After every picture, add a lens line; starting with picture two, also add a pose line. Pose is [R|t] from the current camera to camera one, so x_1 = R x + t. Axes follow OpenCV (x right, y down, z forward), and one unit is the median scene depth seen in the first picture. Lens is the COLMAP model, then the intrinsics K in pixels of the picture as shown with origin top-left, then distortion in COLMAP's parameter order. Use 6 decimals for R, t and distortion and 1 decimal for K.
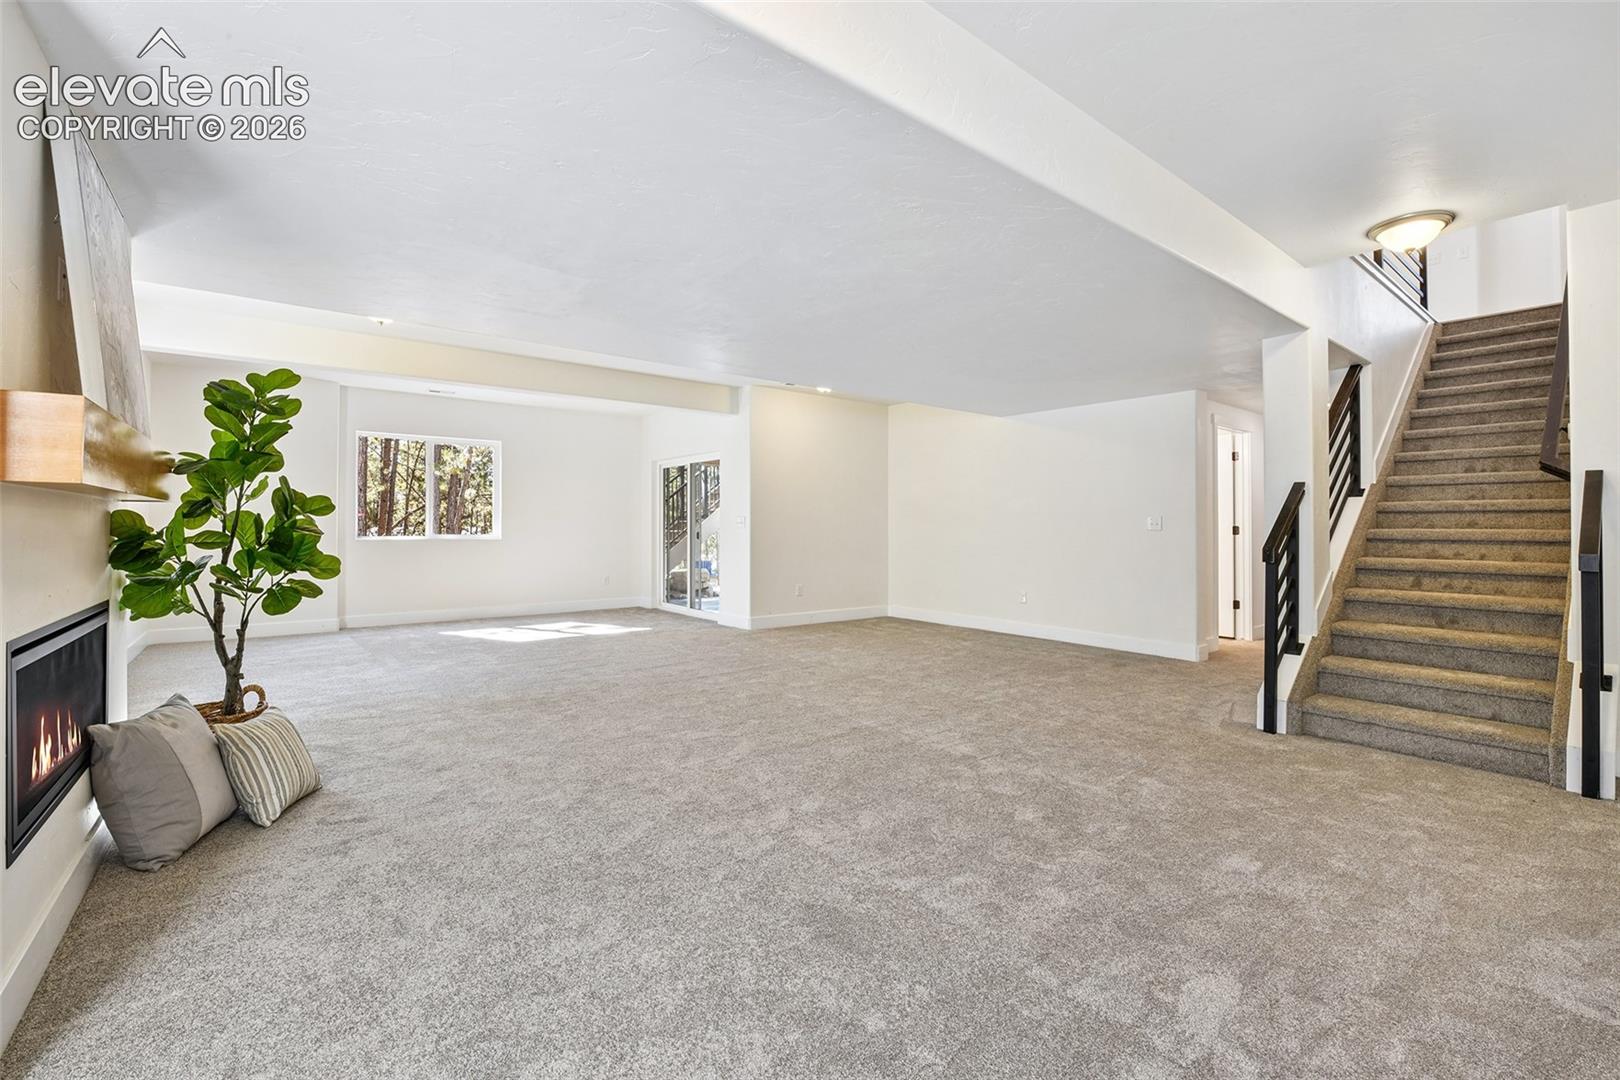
lens RADIAL K [[690.9, 0, 803.9], [0, 690.9, 529.6], [0, 0, 1]] dist [0.001767, -0.000237]
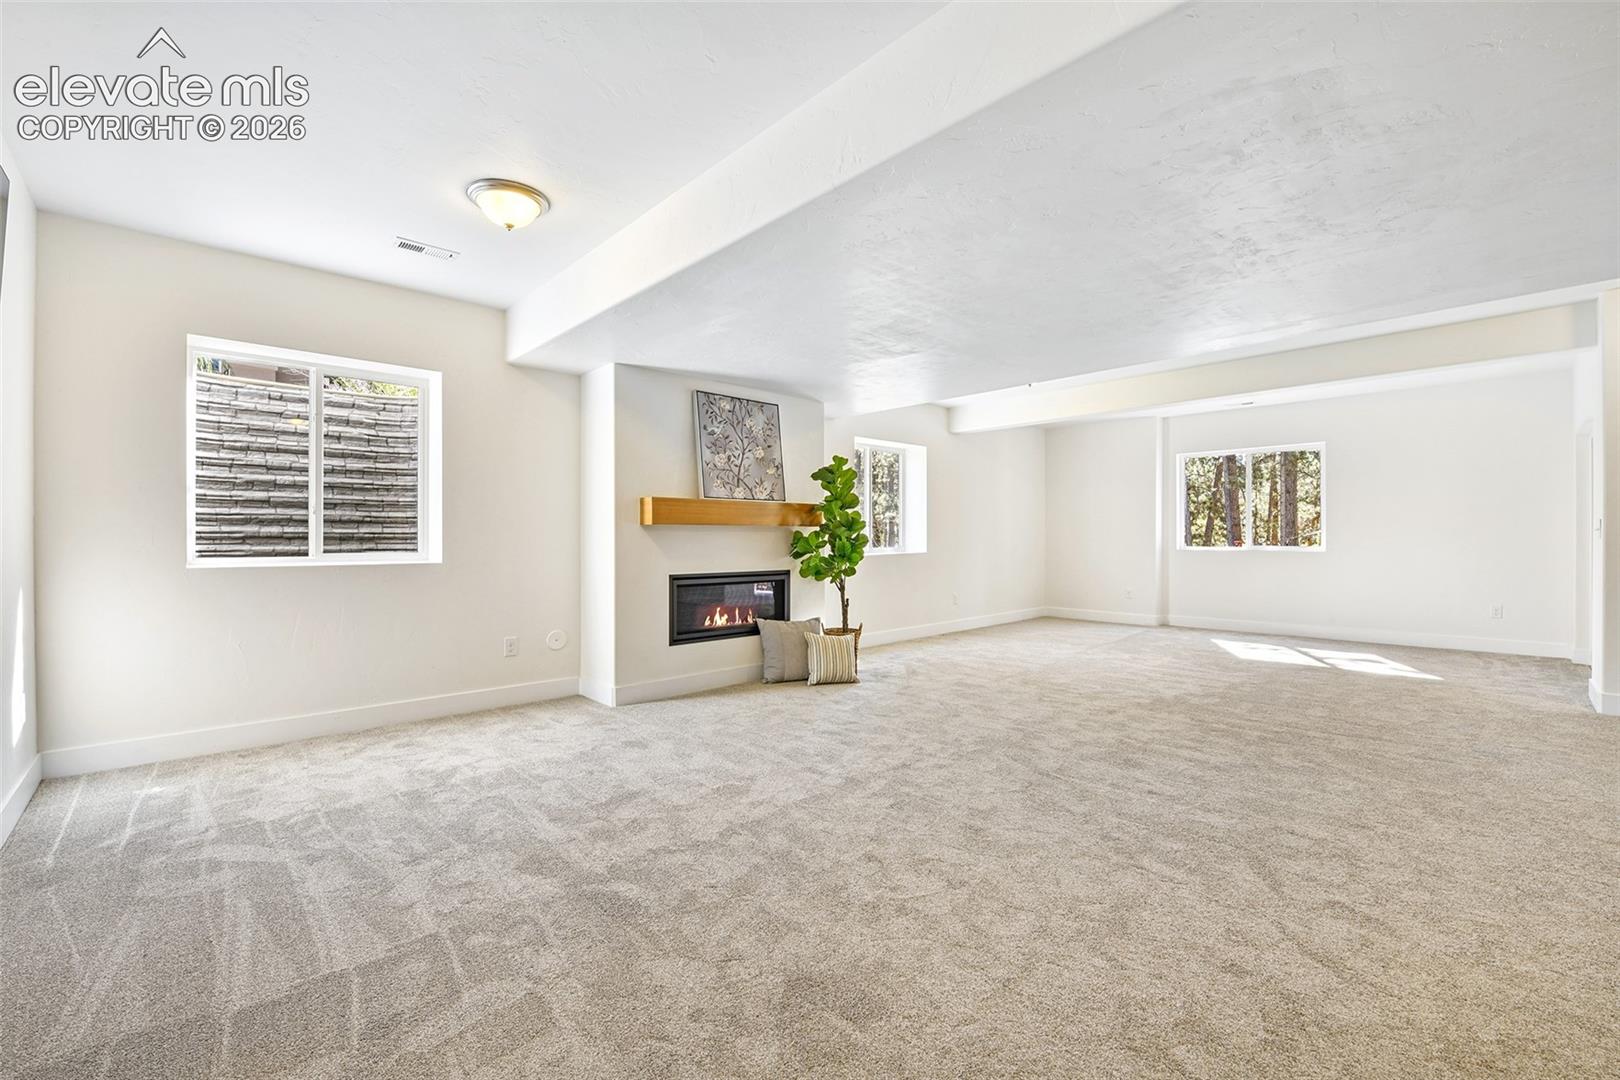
lens RADIAL K [[690.9, 0, 808.6], [0, 690.9, 534.3], [0, 0, 1]] dist [0.001767, -0.000237]
pose [[0.093826, -0.008397, -0.995553, 0.455255], [-0.005113, 0.999947, -0.008916, 0.003287], [0.995575, 0.005927, 0.093778, 0.294459]]
